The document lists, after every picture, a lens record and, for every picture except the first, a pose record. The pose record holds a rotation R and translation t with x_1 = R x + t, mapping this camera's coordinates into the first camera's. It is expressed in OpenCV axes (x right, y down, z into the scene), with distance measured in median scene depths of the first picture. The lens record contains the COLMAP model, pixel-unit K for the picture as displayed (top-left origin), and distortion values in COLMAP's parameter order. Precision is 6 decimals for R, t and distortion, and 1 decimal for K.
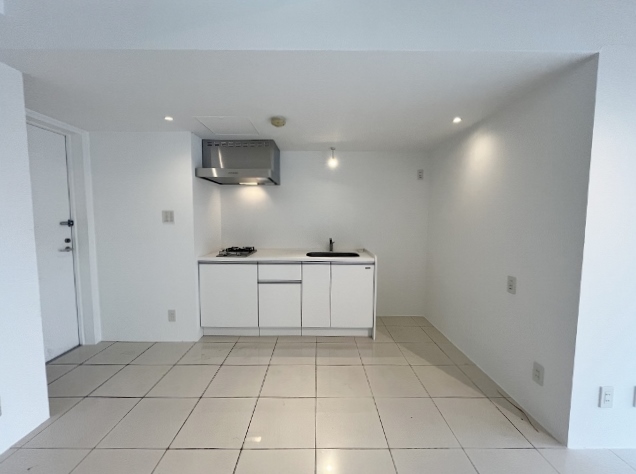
lens RADIAL K [[255.4, 0, 318.0], [0, 255.4, 237.0], [0, 0, 1]] dist [-0.010143, -0.000020]
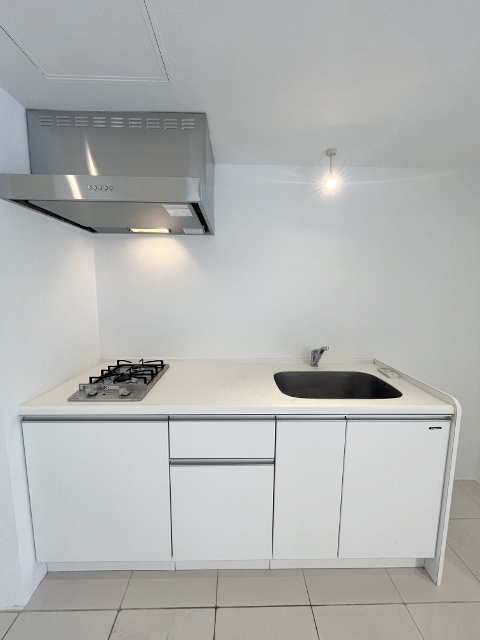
lens RADIAL K [[257.0, 0, 240.0], [0, 257.0, 320.0], [0, 0, 1]] dist [-0.010143, -0.000020]
pose [[0.999931, 0.000719, 0.011685, -0.123503], [-0.001283, 0.998828, 0.048377, -0.072148], [-0.011636, -0.048389, 0.998761, 0.582368]]
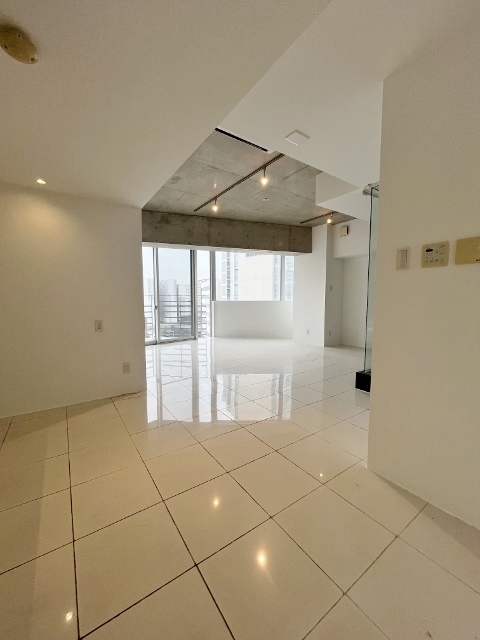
lens RADIAL K [[257.0, 0, 240.0], [0, 257.0, 320.0], [0, 0, 1]] dist [-0.010143, -0.000020]
pose [[-0.566229, -0.069484, 0.821314, -0.638343], [0.061051, 0.990168, 0.125859, 0.010250], [-0.821984, 0.121407, -0.556420, 0.783208]]
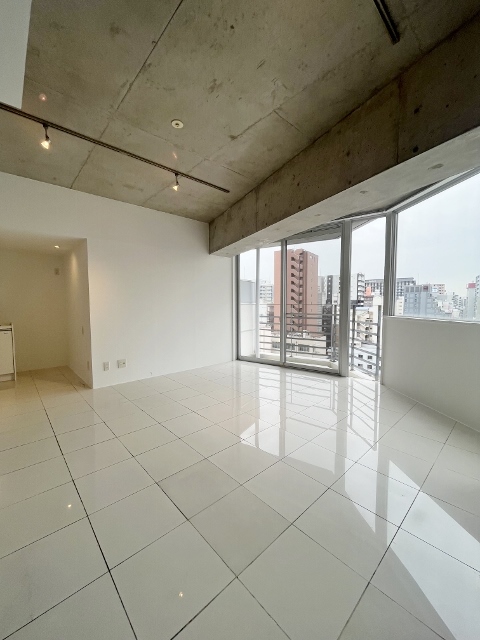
lens RADIAL K [[257.0, 0, 240.0], [0, 257.0, 320.0], [0, 0, 1]] dist [-0.010143, -0.000020]
pose [[0.733705, -0.046744, 0.677858, 0.185775], [0.053508, 0.998508, 0.010940, 0.099180], [-0.677358, 0.028244, 0.735111, -1.005770]]
